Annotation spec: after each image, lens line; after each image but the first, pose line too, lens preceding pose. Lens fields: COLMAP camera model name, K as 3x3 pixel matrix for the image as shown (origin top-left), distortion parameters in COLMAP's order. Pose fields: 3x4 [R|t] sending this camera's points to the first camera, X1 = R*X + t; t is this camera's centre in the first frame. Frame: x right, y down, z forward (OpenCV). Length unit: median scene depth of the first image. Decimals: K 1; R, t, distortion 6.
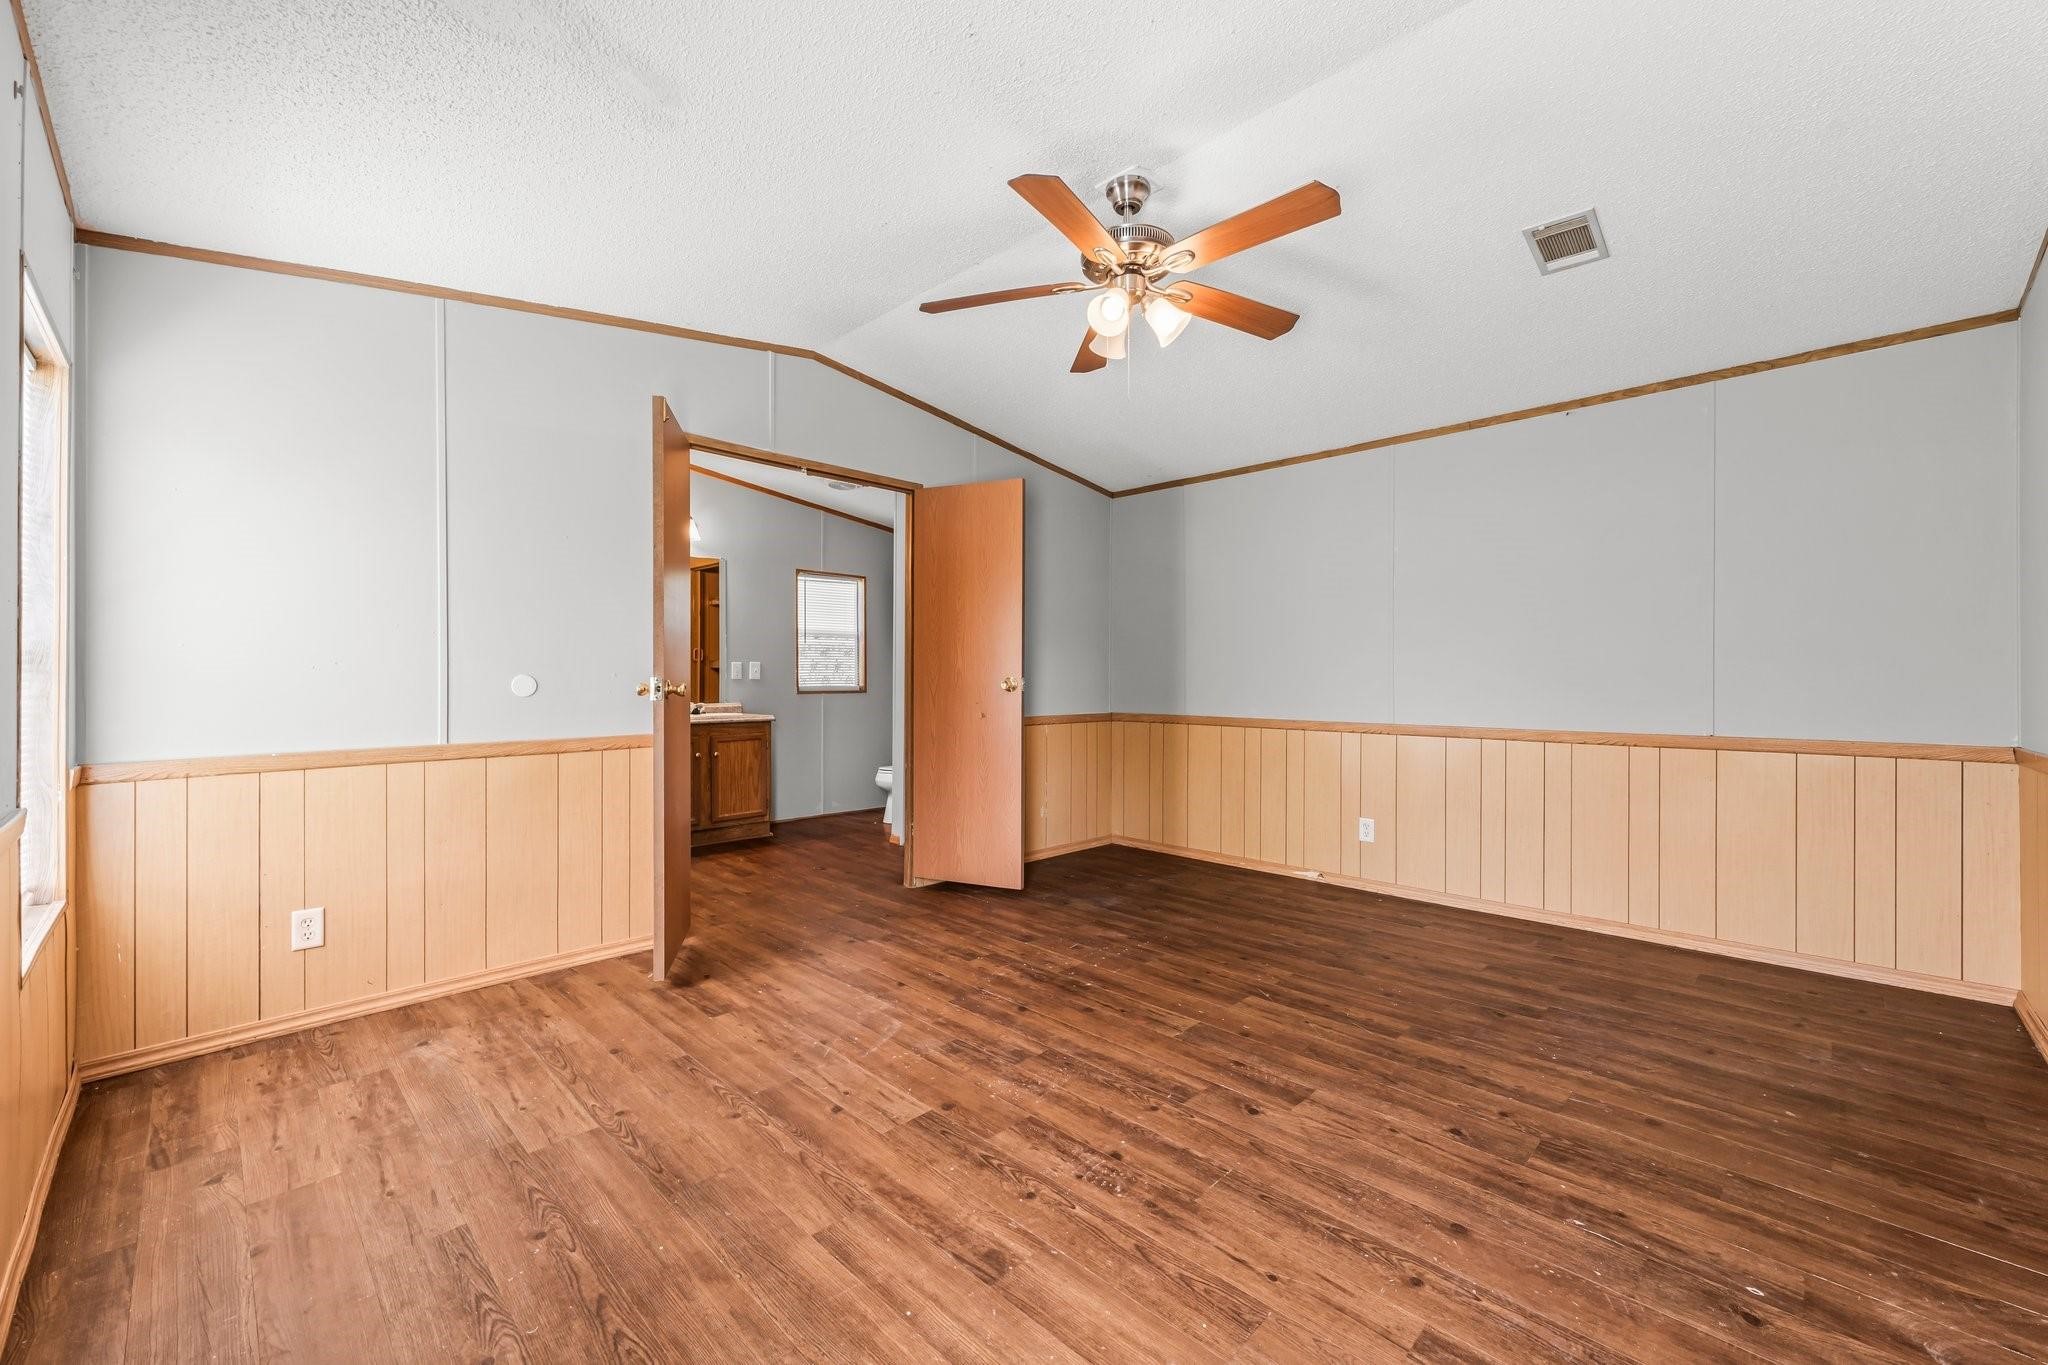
lens RADIAL K [[810.3, 0, 1013.6], [0, 810.3, 683.9], [0, 0, 1]] dist [0.000297, 0.000152]
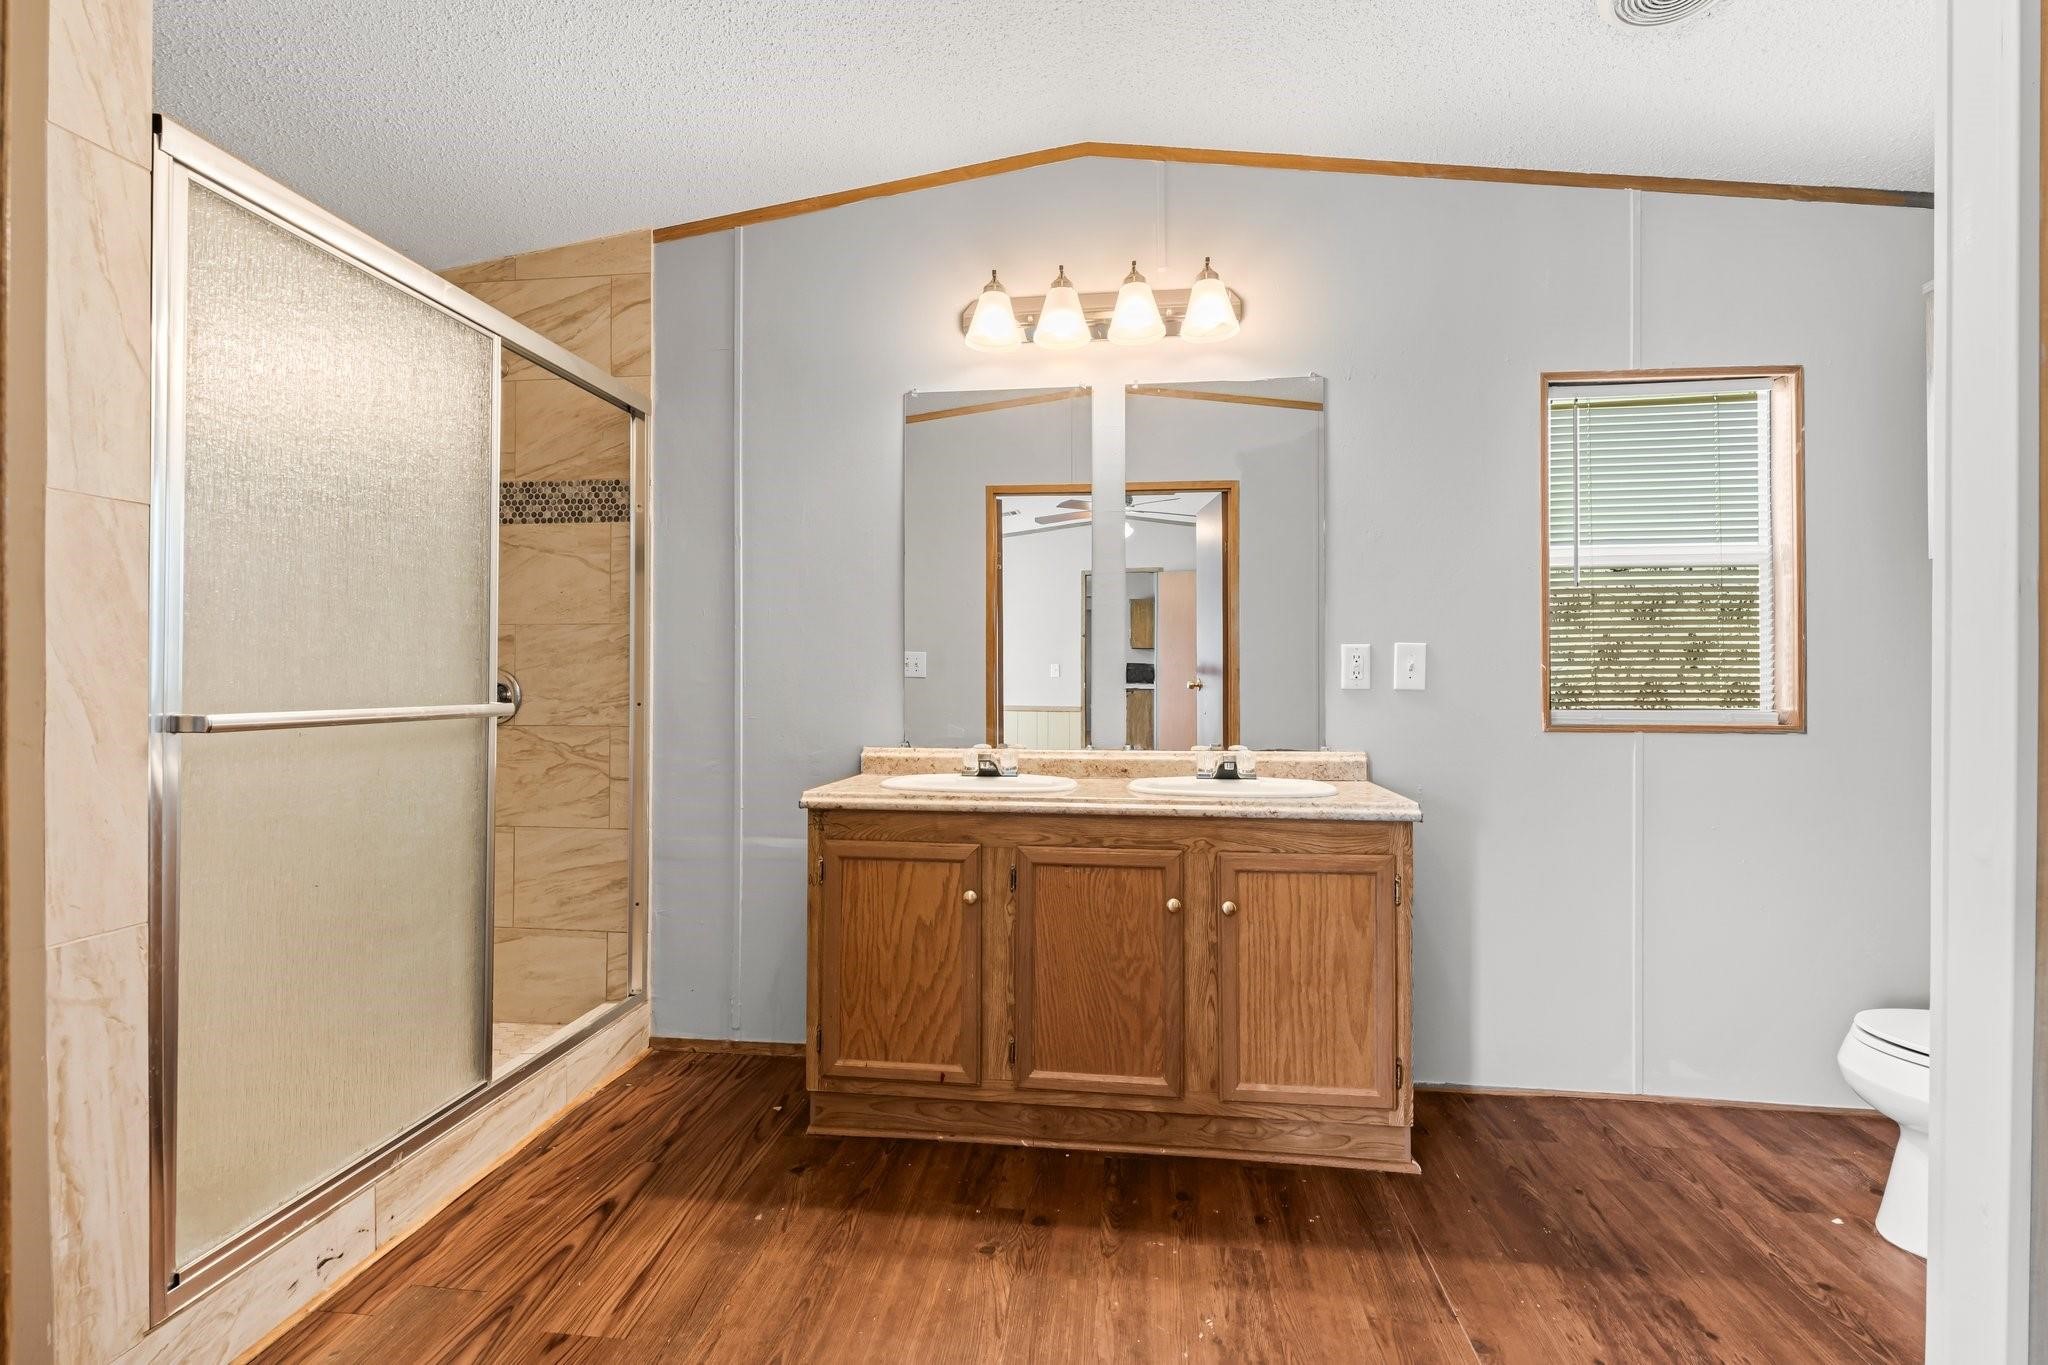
lens RADIAL K [[933.3, 0, 1016.2], [0, 933.3, 677.7], [0, 0, 1]] dist [-0.003930, 0.000954]
pose [[0.612324, -0.008364, -0.790563, -0.090776], [-0.003328, 0.999908, -0.013157, -0.005253], [0.790600, 0.010687, 0.612240, 0.579805]]
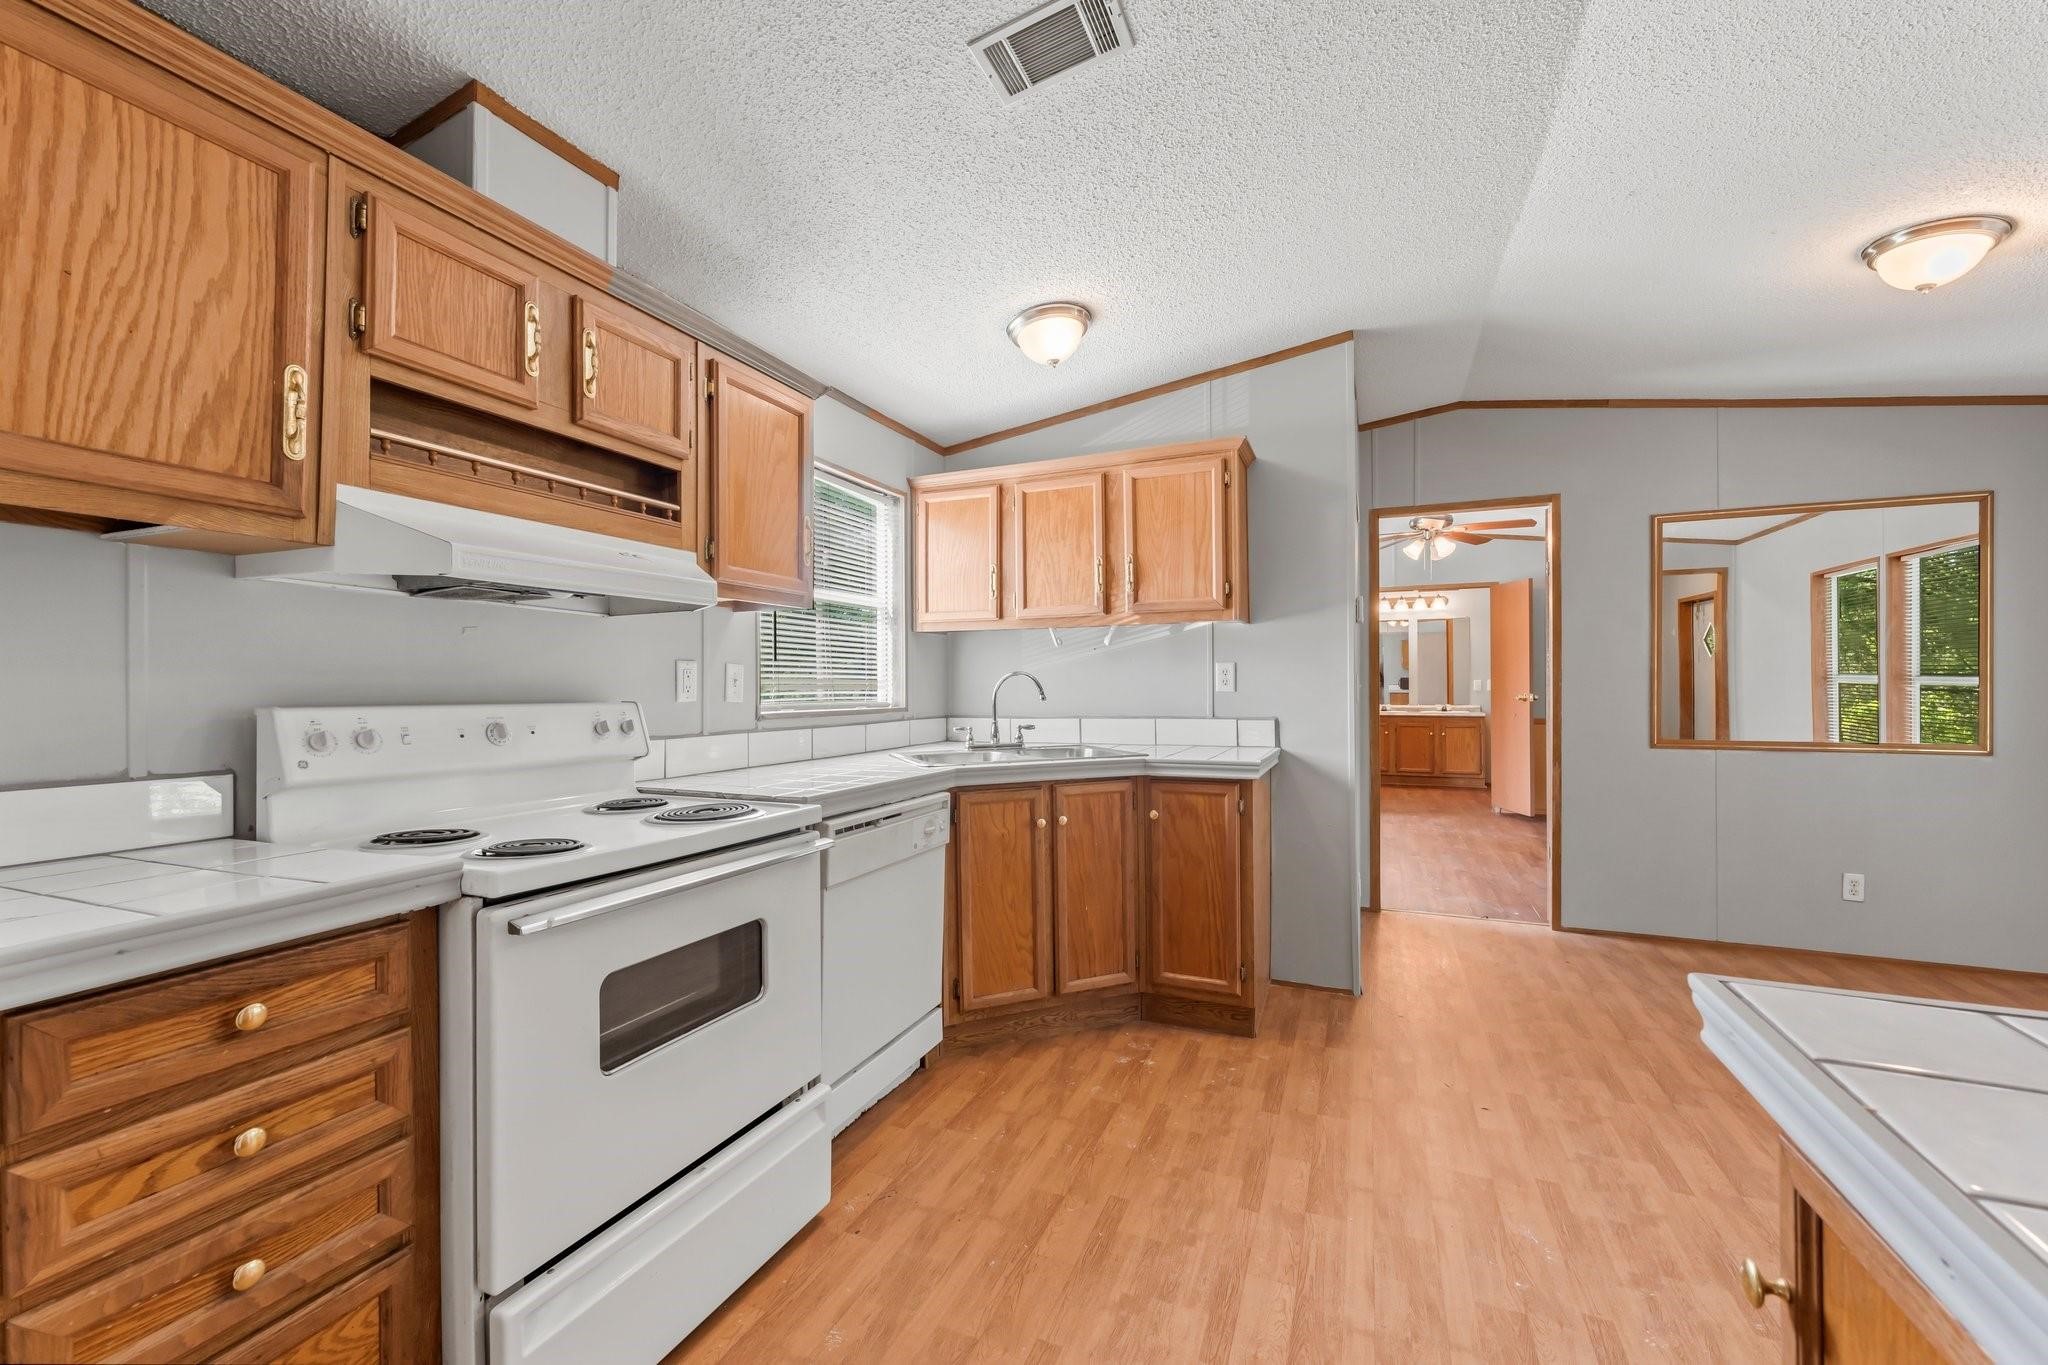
lens RADIAL K [[810.3, 0, 1012.5], [0, 810.3, 685.5], [0, 0, 1]] dist [0.000297, 0.000152]
pose [[0.344741, -0.016511, -0.938552, 0.806995], [0.004687, 0.999863, -0.015868, 0.006521], [0.938686, 0.001072, 0.344772, -0.400385]]
